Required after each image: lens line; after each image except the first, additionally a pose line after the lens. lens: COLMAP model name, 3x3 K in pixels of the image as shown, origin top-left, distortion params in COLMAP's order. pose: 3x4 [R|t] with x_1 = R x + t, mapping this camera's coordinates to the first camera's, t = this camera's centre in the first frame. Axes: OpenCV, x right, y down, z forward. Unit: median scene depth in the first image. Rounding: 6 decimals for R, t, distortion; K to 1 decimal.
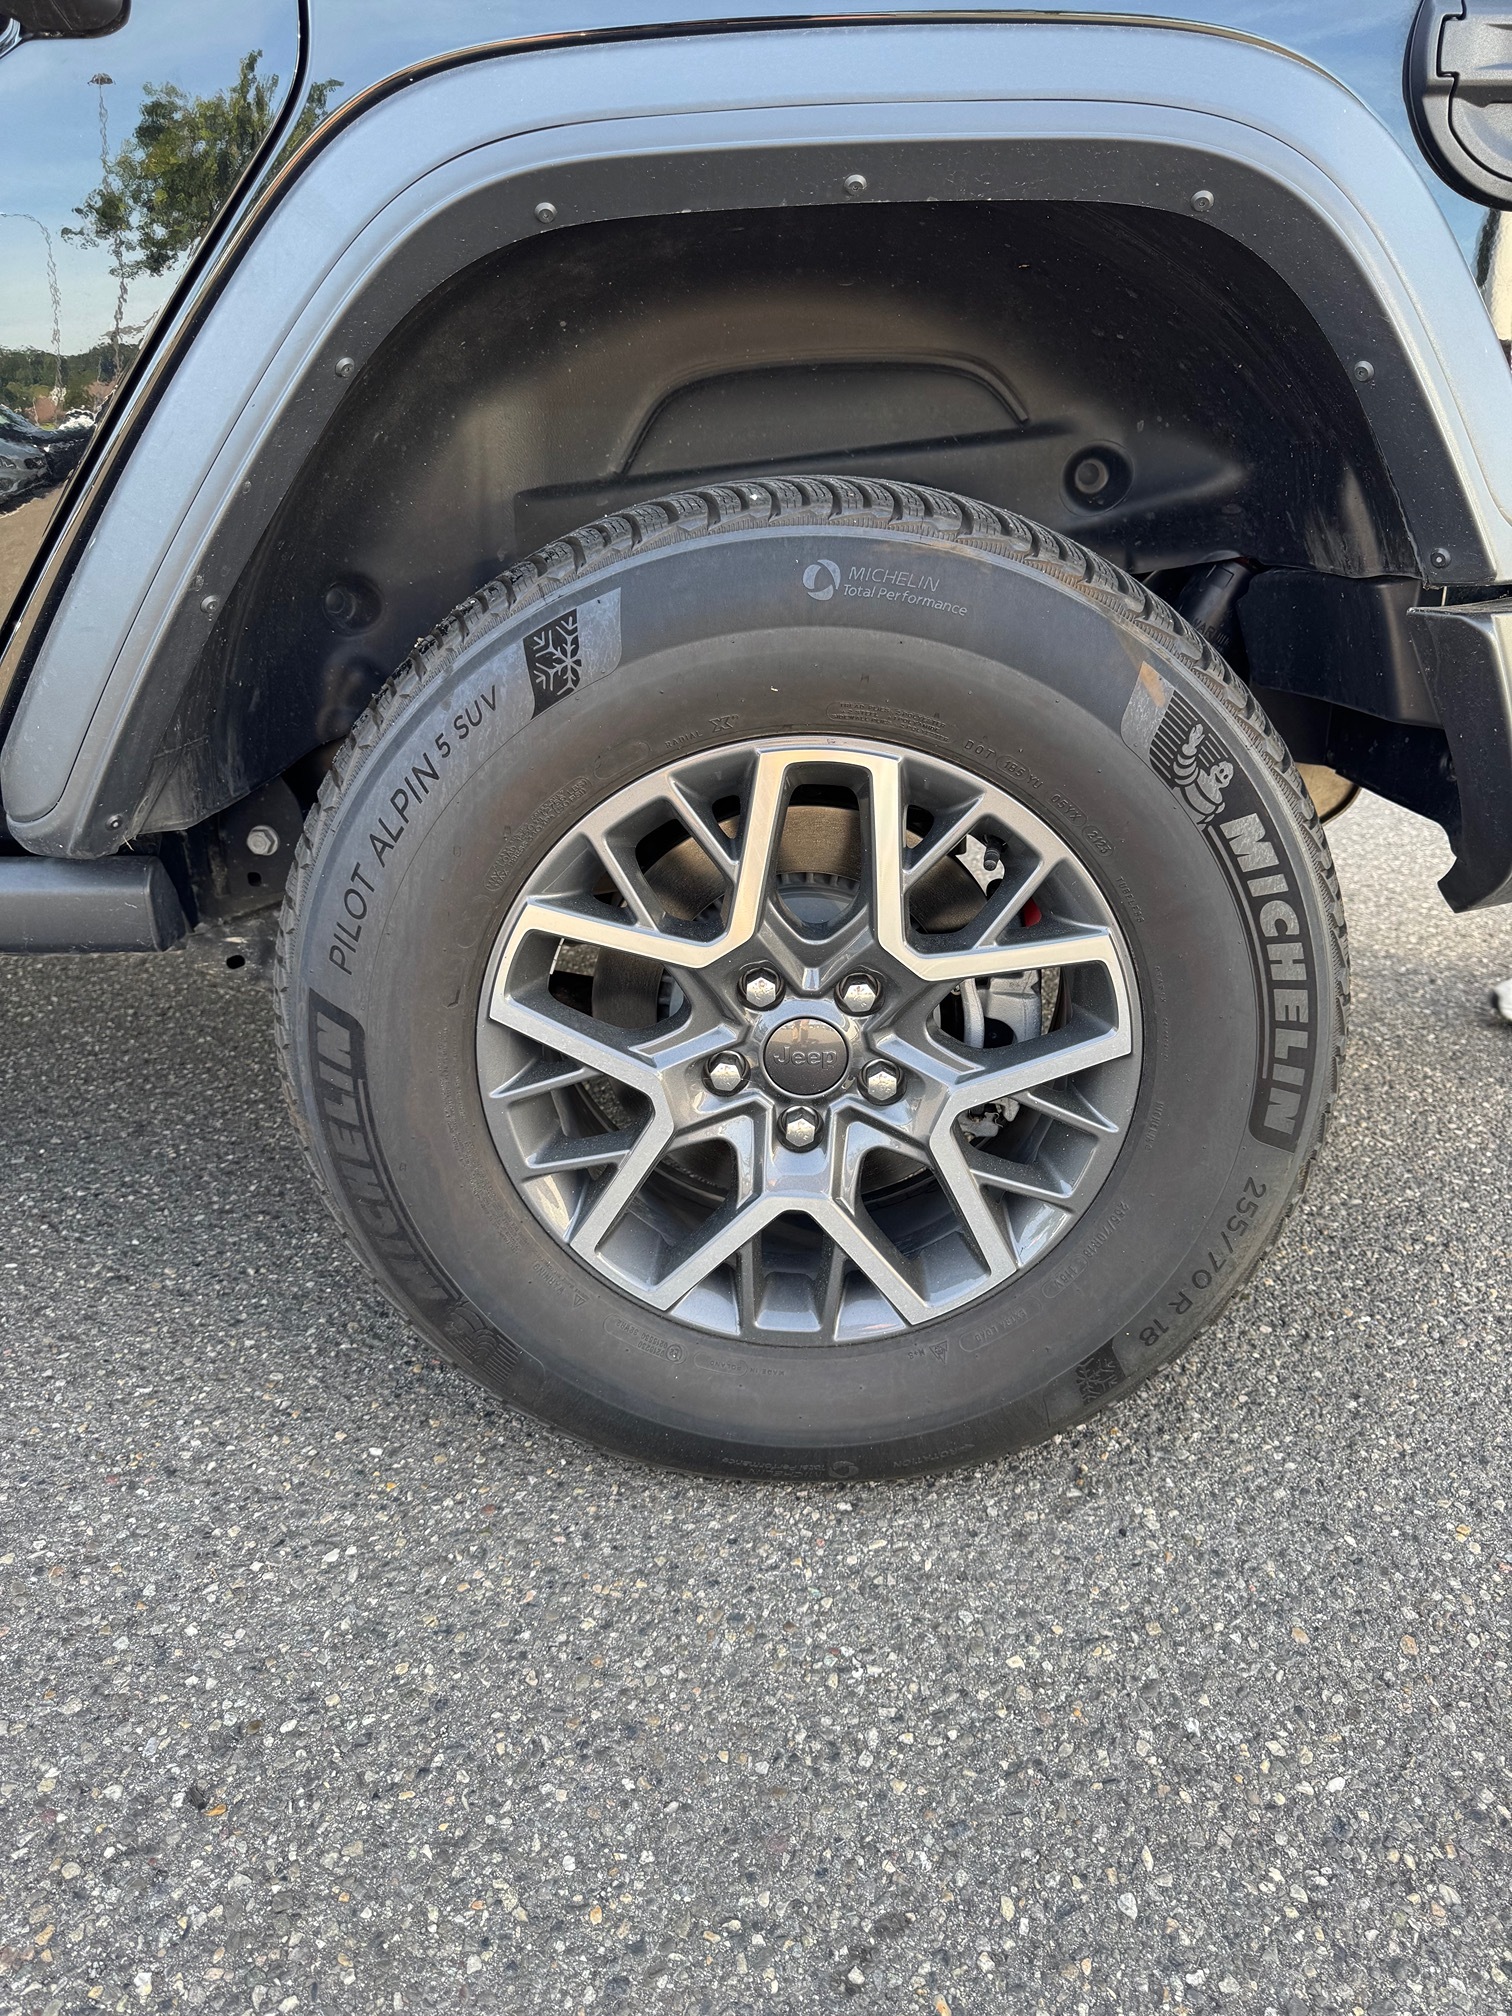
lens RADIAL K [[1405.7, 0, 762.3], [0, 1405.7, 1013.5], [0, 0, 1]] dist [0.075696, -0.085351]
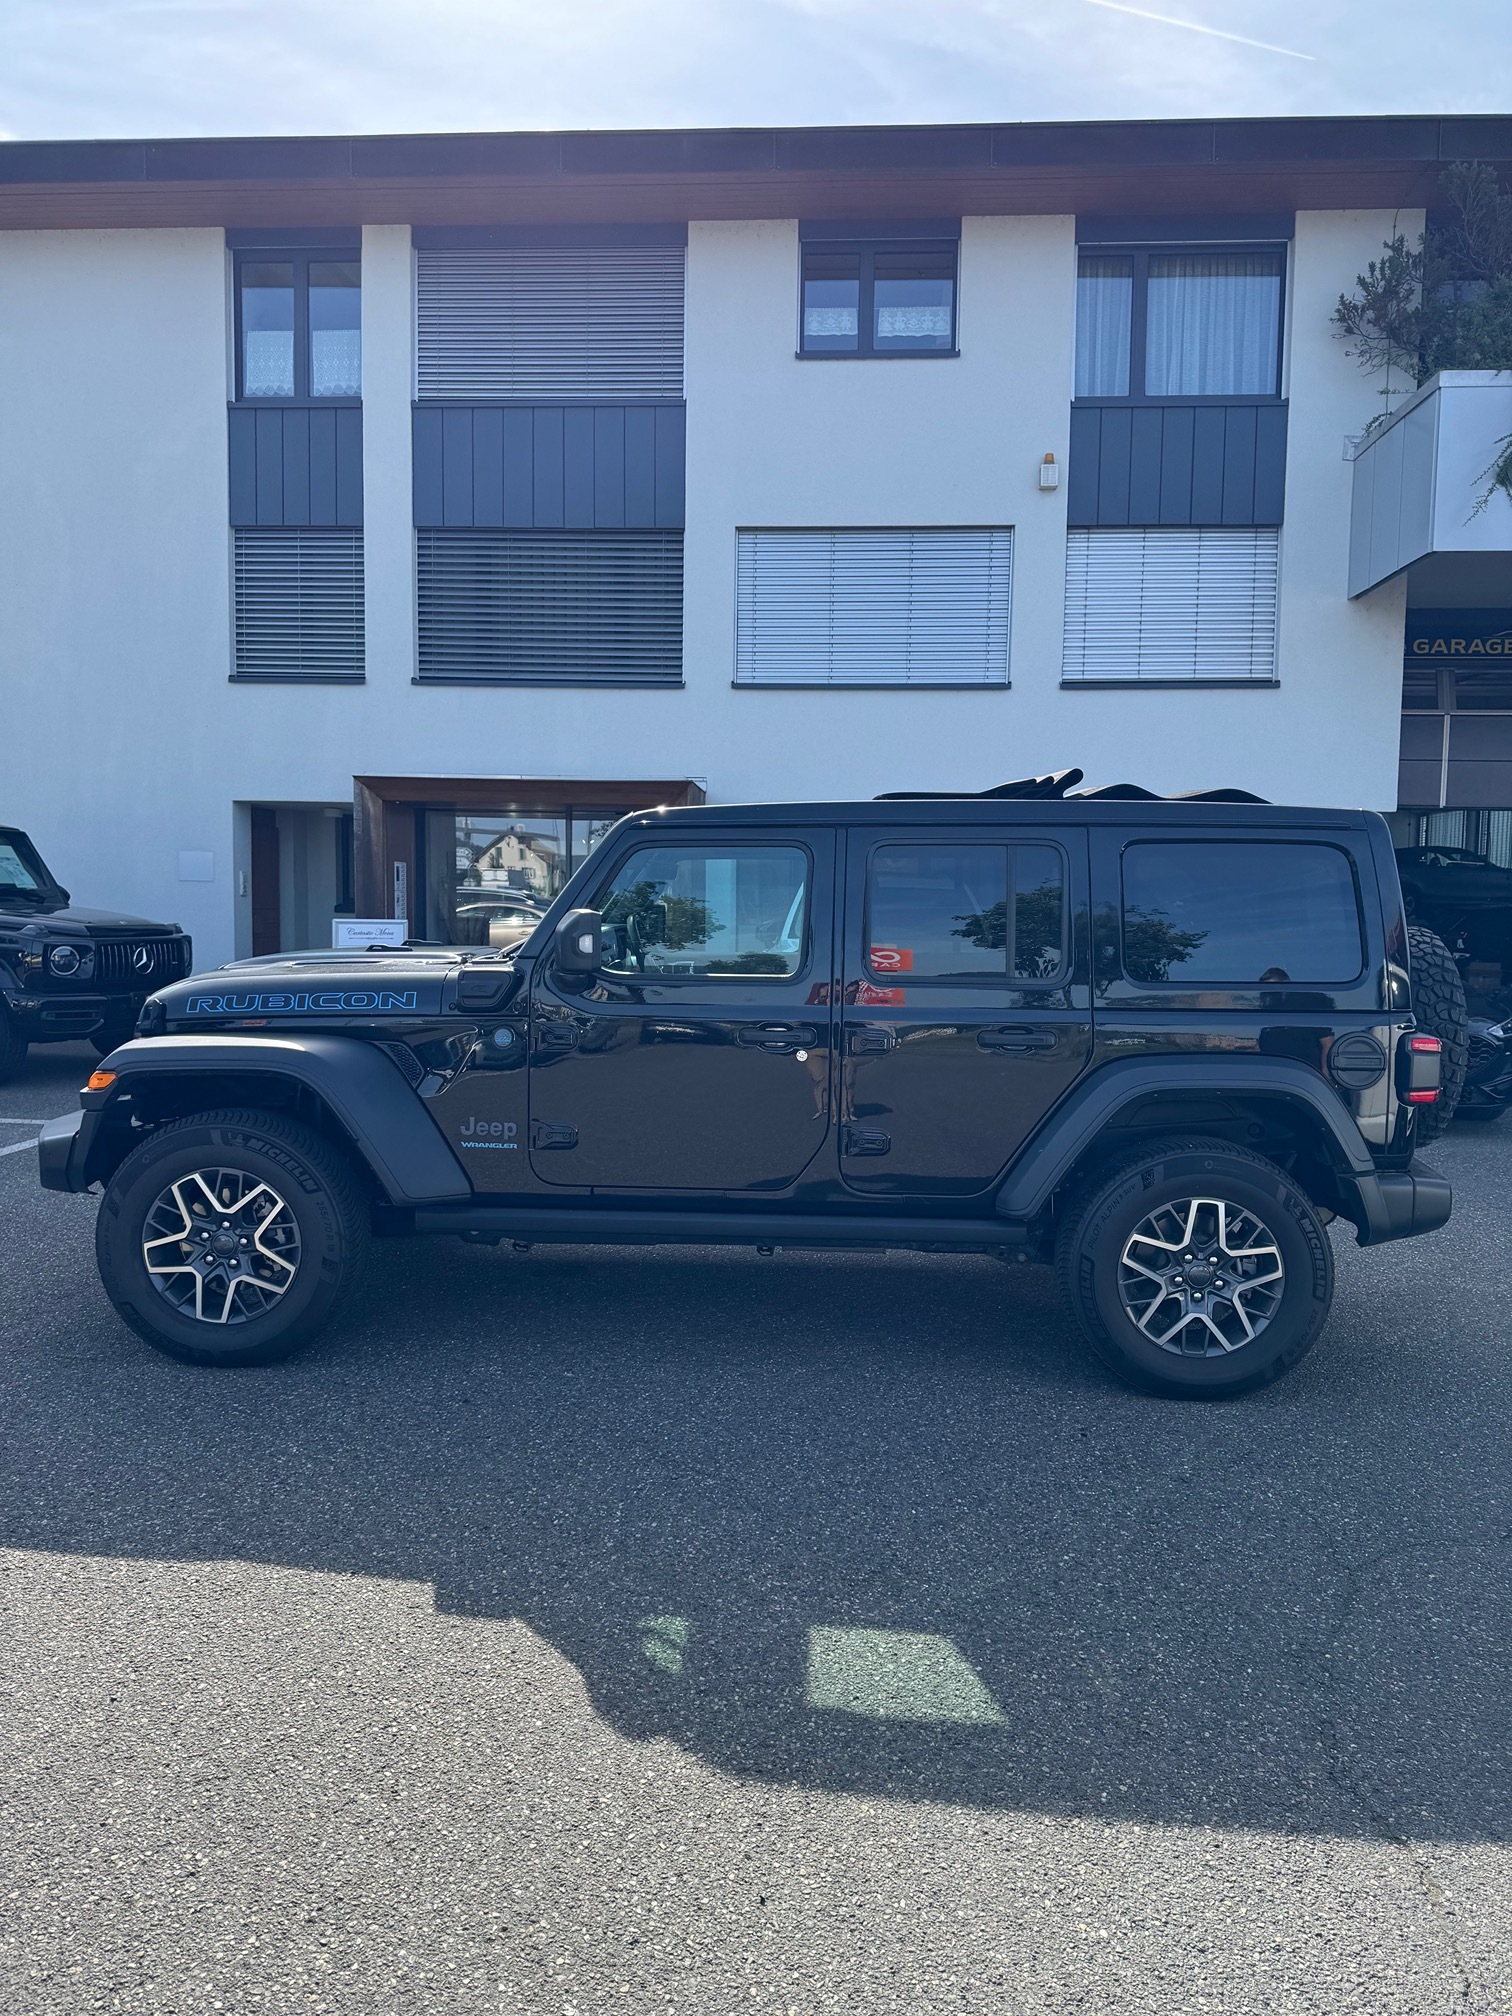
lens RADIAL K [[1405.7, 0, 762.3], [0, 1405.7, 1013.5], [0, 0, 1]] dist [0.075696, -0.085351]
pose [[0.999079, 0.024340, -0.035338, -1.100518], [-0.034073, 0.950597, -0.308553, 0.615431], [0.026082, 0.309473, 0.950551, -3.138199]]
